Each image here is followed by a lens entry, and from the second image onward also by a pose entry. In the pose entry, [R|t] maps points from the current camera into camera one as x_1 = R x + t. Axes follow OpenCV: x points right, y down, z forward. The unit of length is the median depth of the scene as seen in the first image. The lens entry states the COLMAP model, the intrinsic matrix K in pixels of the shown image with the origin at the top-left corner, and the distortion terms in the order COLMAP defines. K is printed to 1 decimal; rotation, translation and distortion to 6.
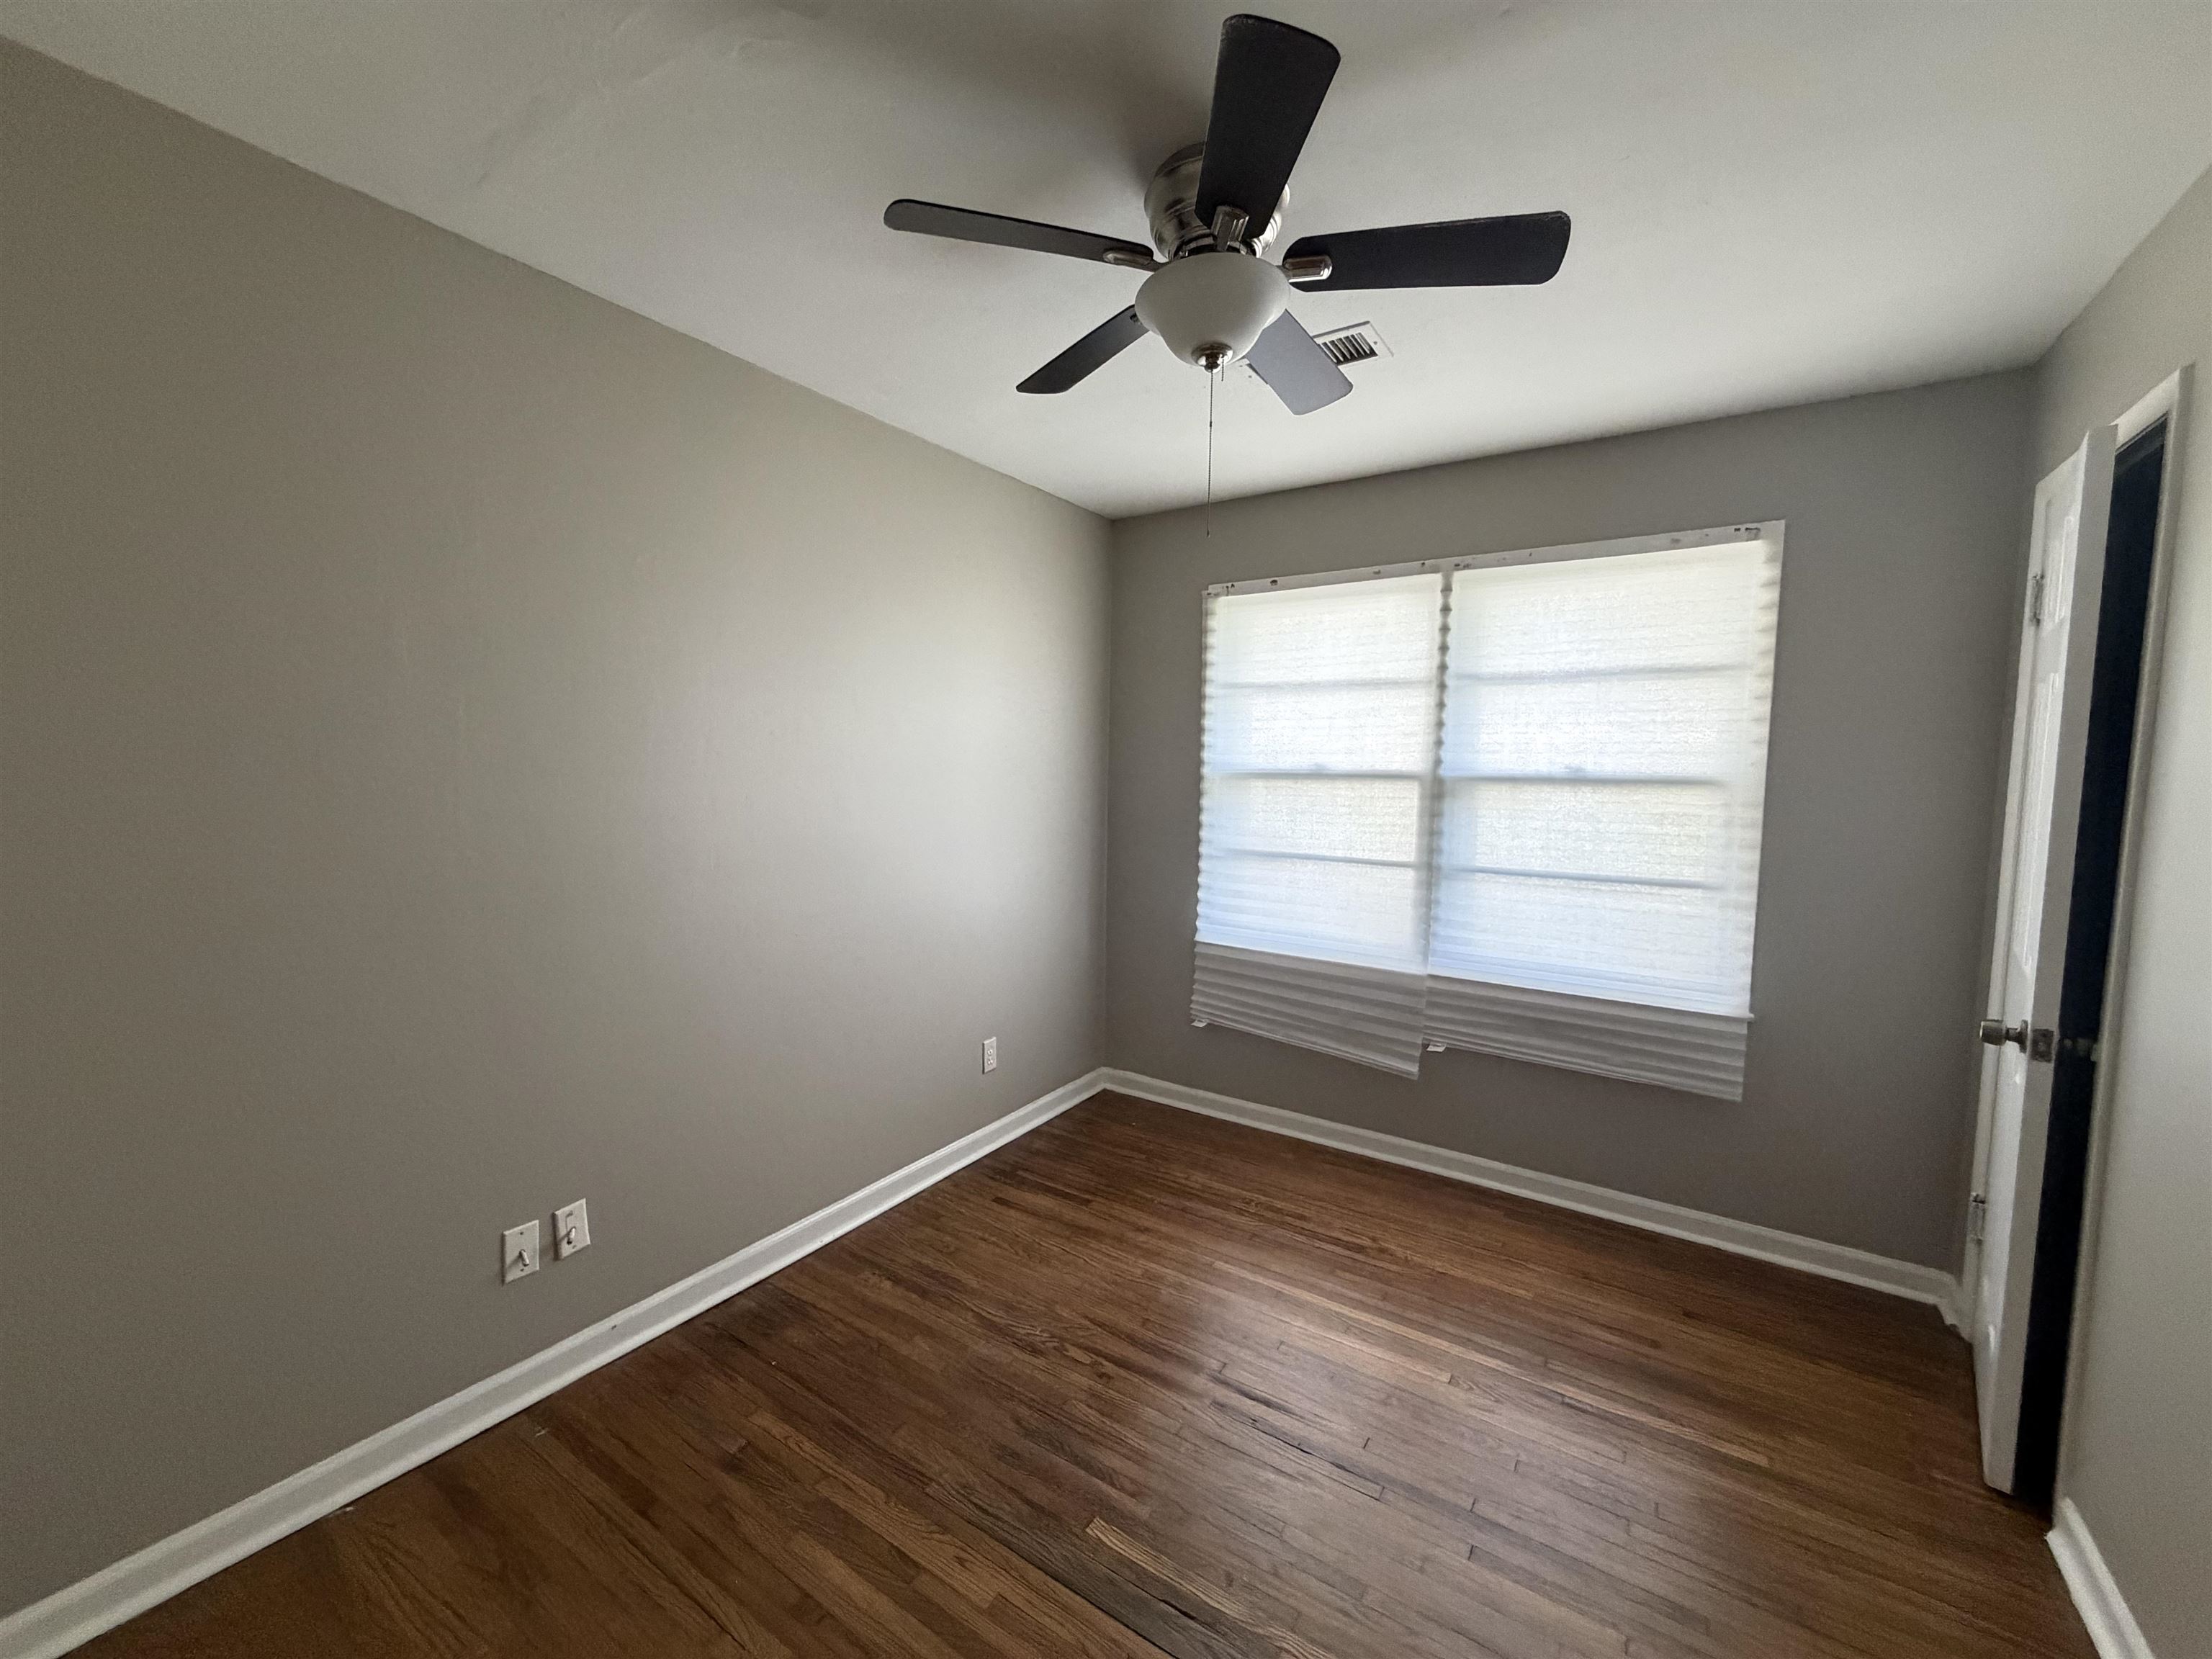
lens RADIAL K [[885.6, 0, 1093.3], [0, 885.6, 837.9], [0, 0, 1]] dist [-0.008198, 0.002714]
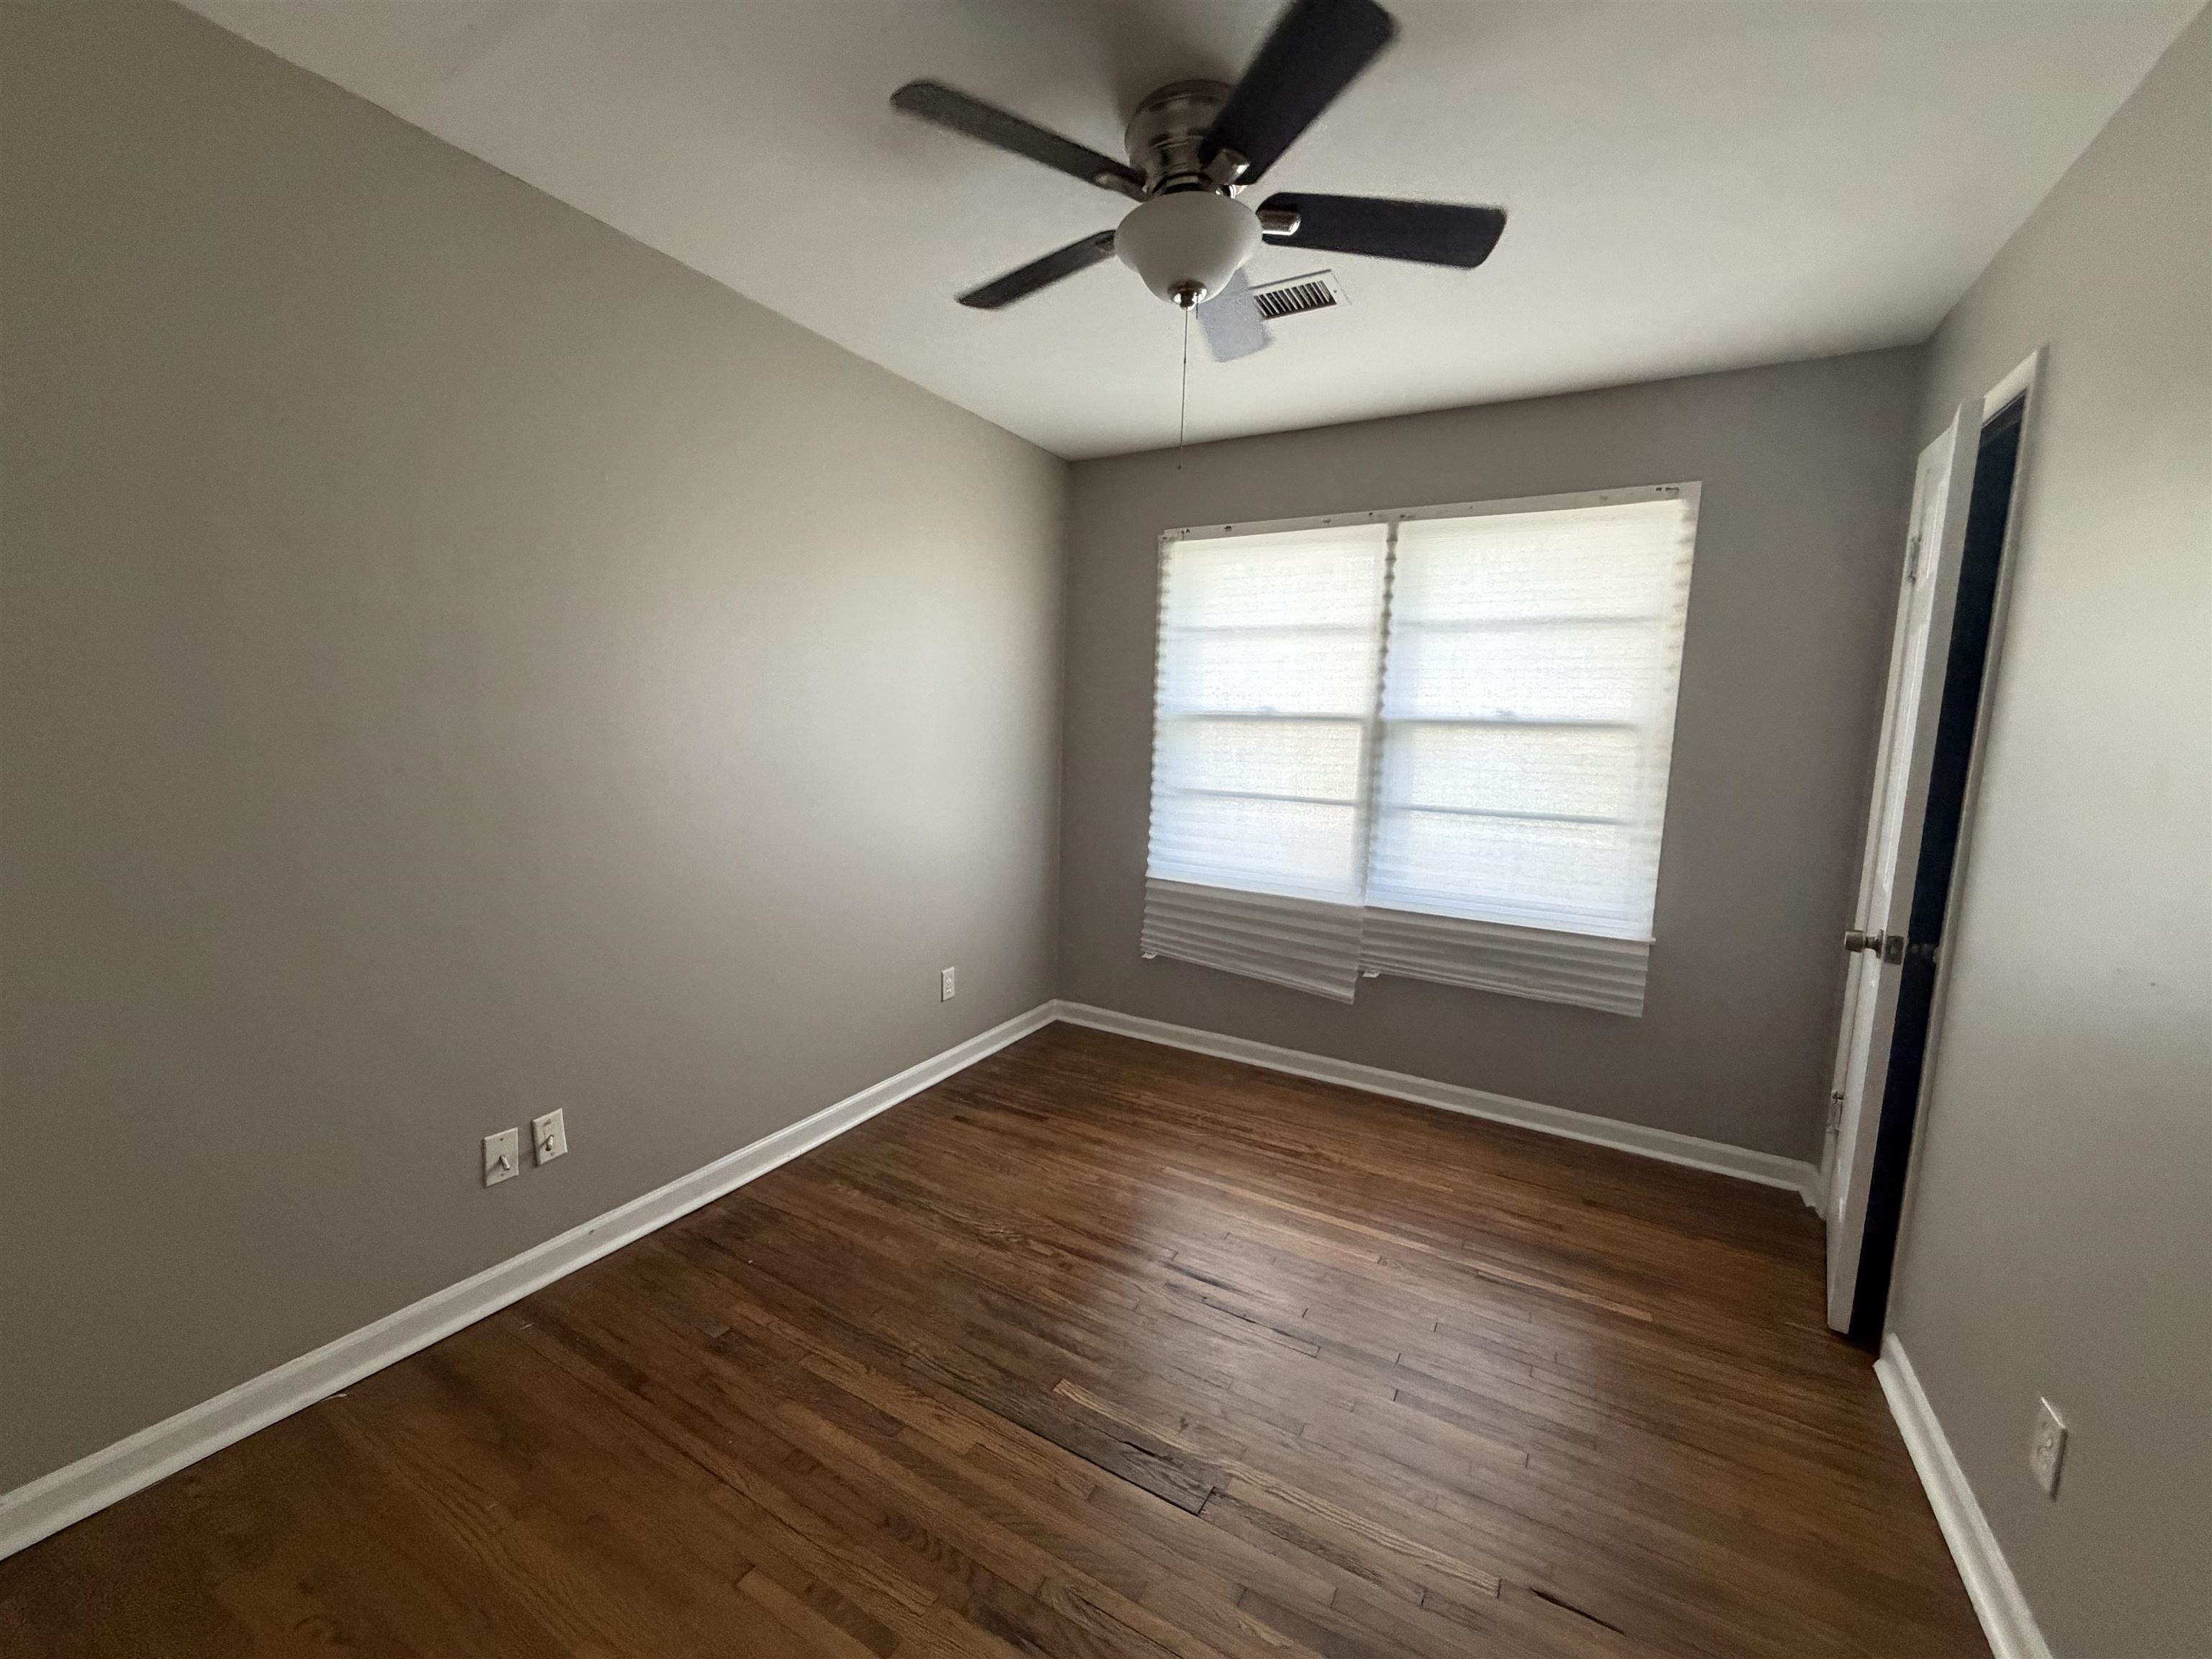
lens RADIAL K [[885.6, 0, 1093.3], [0, 885.6, 837.9], [0, 0, 1]] dist [-0.008198, 0.002714]
pose [[0.997621, 0.008206, 0.068441, -0.028687], [-0.011377, 0.998873, 0.046070, 0.036116], [-0.067986, -0.046739, 0.996591, -0.046385]]
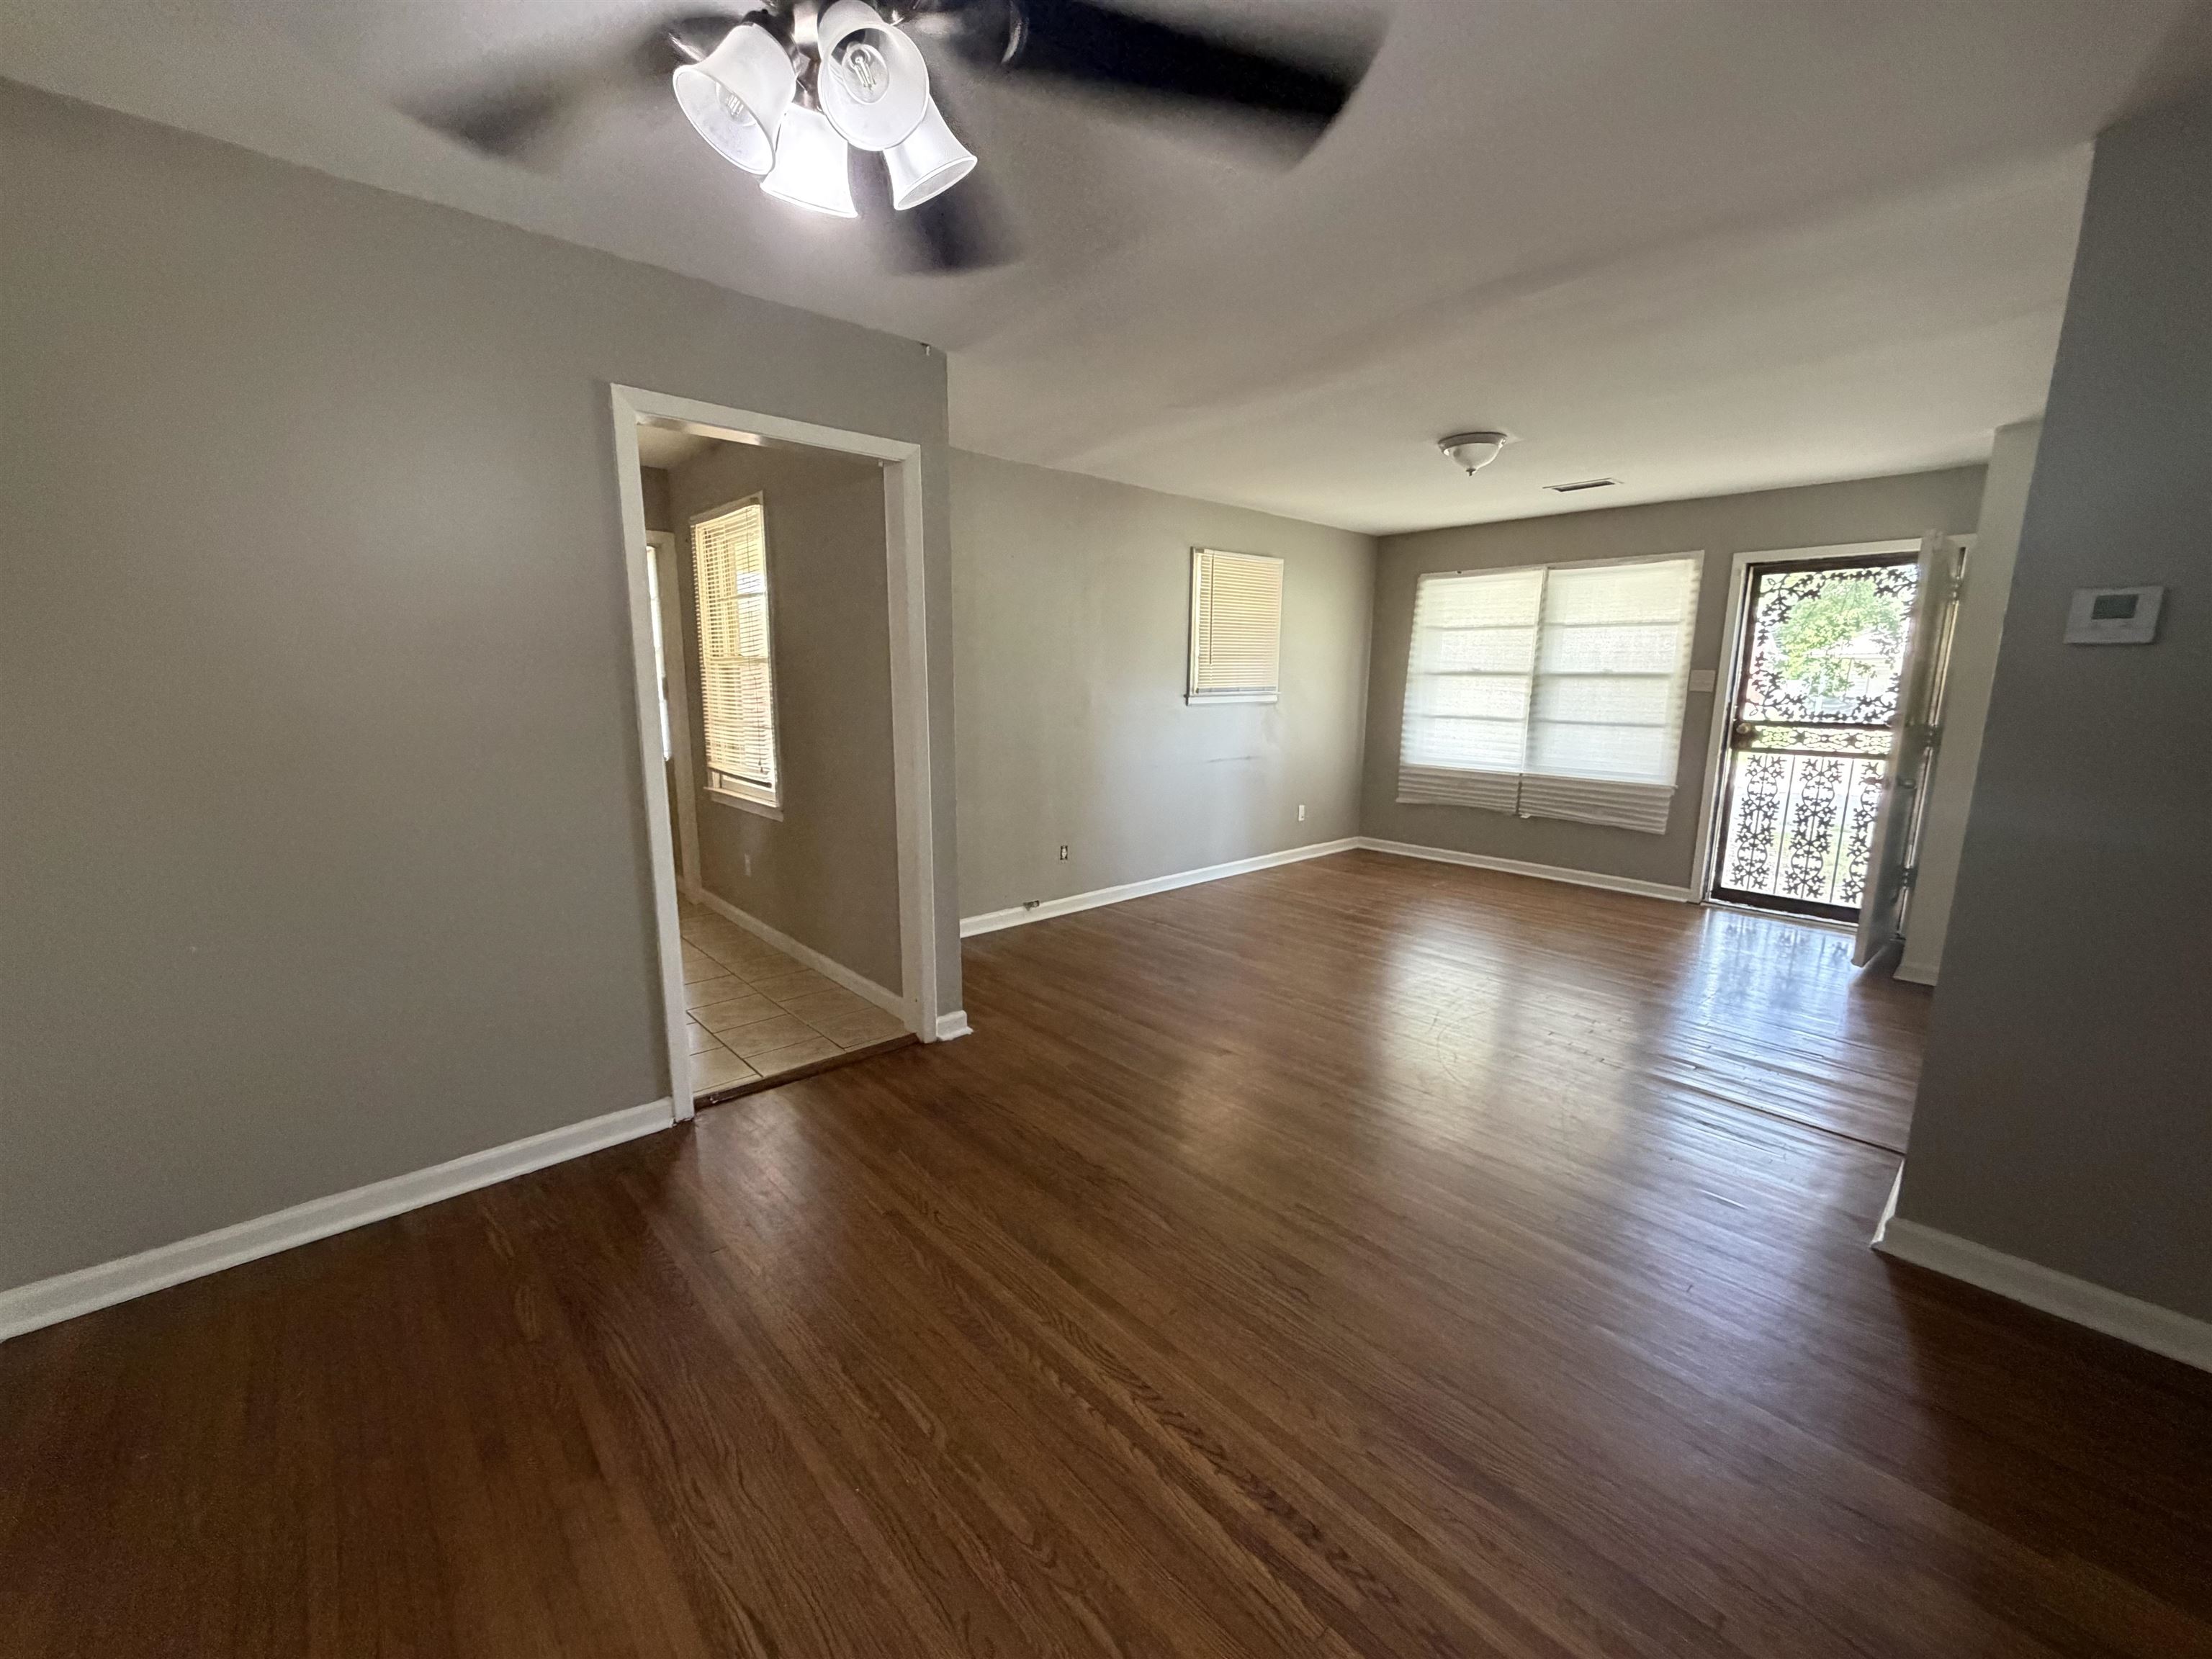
lens RADIAL K [[885.6, 0, 1093.3], [0, 885.6, 837.9], [0, 0, 1]] dist [-0.008198, 0.002714]
pose [[0.976659, 0.022583, -0.213604, -0.209771], [-0.000970, 0.994911, 0.100750, 0.131789], [0.214792, -0.098191, 0.971711, -1.588719]]
